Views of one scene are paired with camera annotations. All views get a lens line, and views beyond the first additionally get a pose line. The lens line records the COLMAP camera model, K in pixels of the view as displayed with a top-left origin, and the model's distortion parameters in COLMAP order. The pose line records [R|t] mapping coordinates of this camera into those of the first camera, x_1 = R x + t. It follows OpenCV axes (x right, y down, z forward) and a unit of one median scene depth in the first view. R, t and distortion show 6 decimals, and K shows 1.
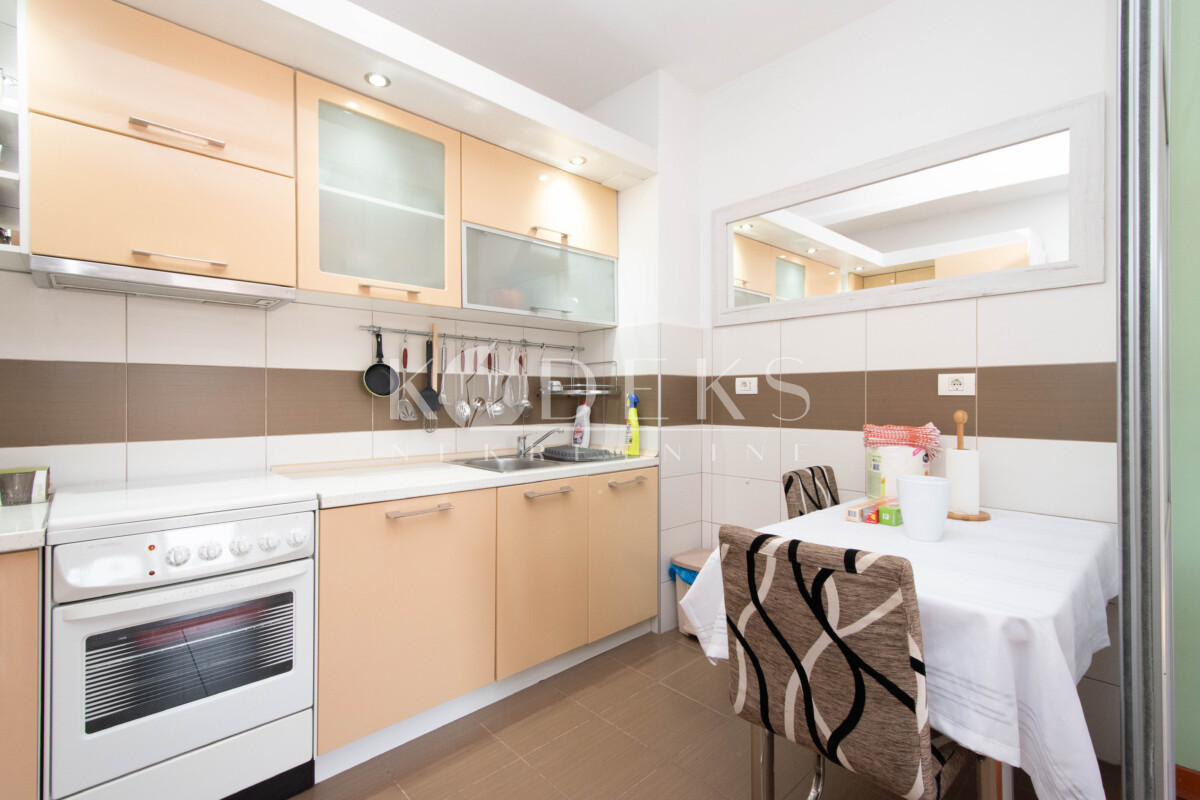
lens RADIAL K [[540.6, 0, 597.4], [0, 540.6, 396.3], [0, 0, 1]] dist [0.012830, -0.000040]
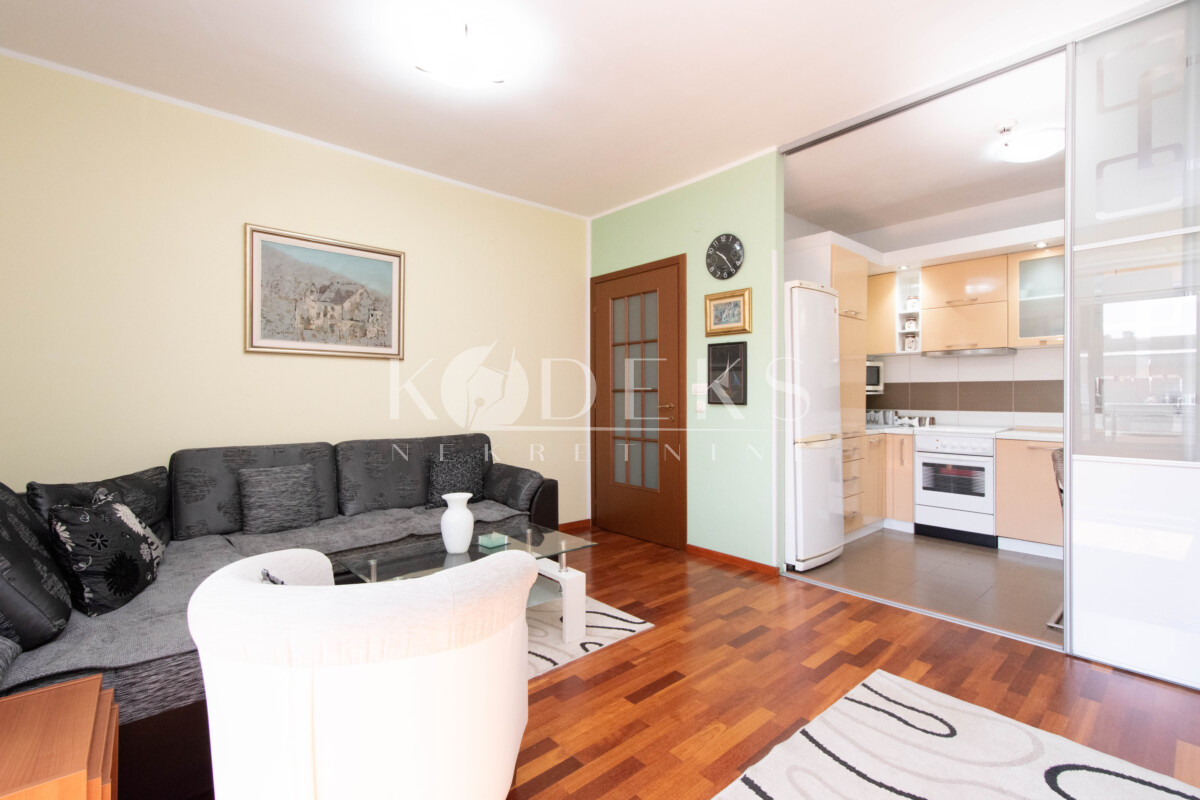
lens RADIAL K [[540.6, 0, 595.8], [0, 540.6, 397.7], [0, 0, 1]] dist [0.012830, -0.000040]
pose [[-0.037027, 0.007694, -0.999285, 1.734736], [0.005361, 0.999958, 0.007500, -0.010655], [0.999300, -0.005079, -0.037067, -0.640598]]
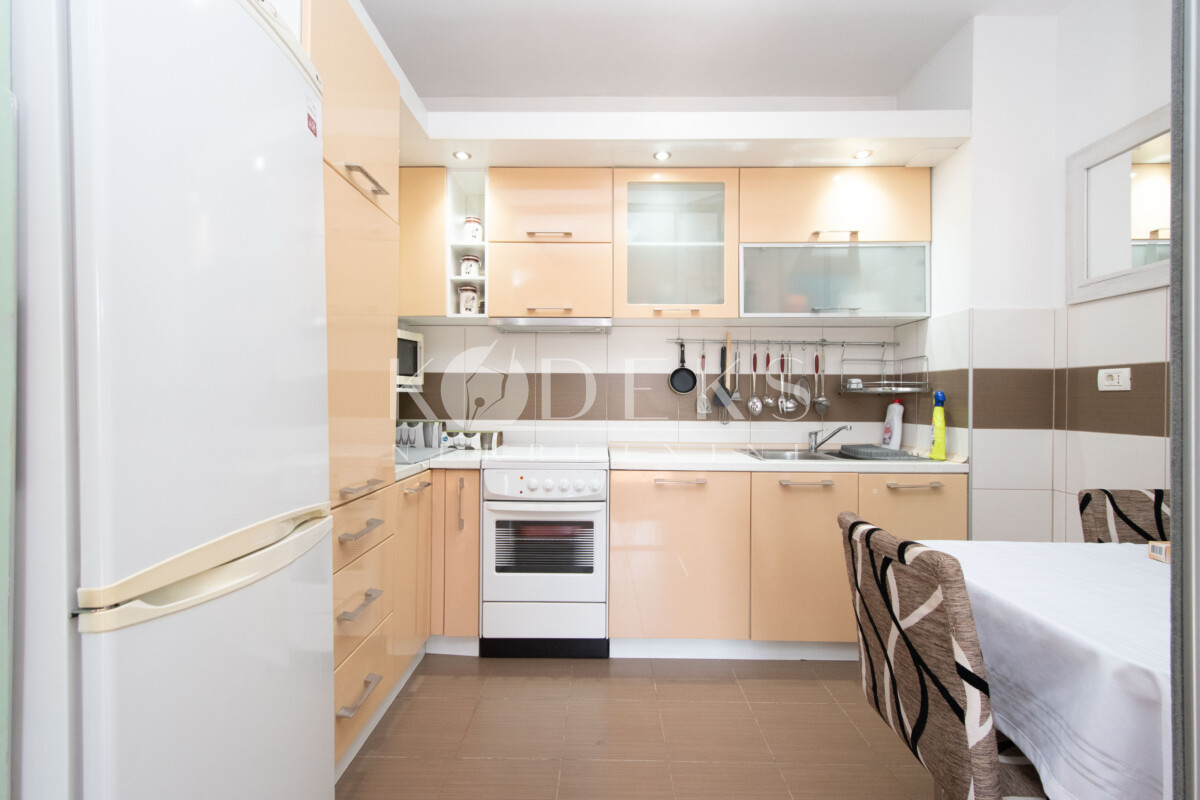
lens RADIAL K [[540.6, 0, 601.0], [0, 540.6, 395.9], [0, 0, 1]] dist [0.012830, -0.000040]
pose [[0.719050, 0.000561, -0.694958, 0.398622], [-0.003983, 0.999987, -0.003314, 0.012271], [0.694947, 0.005151, 0.719043, -0.053979]]
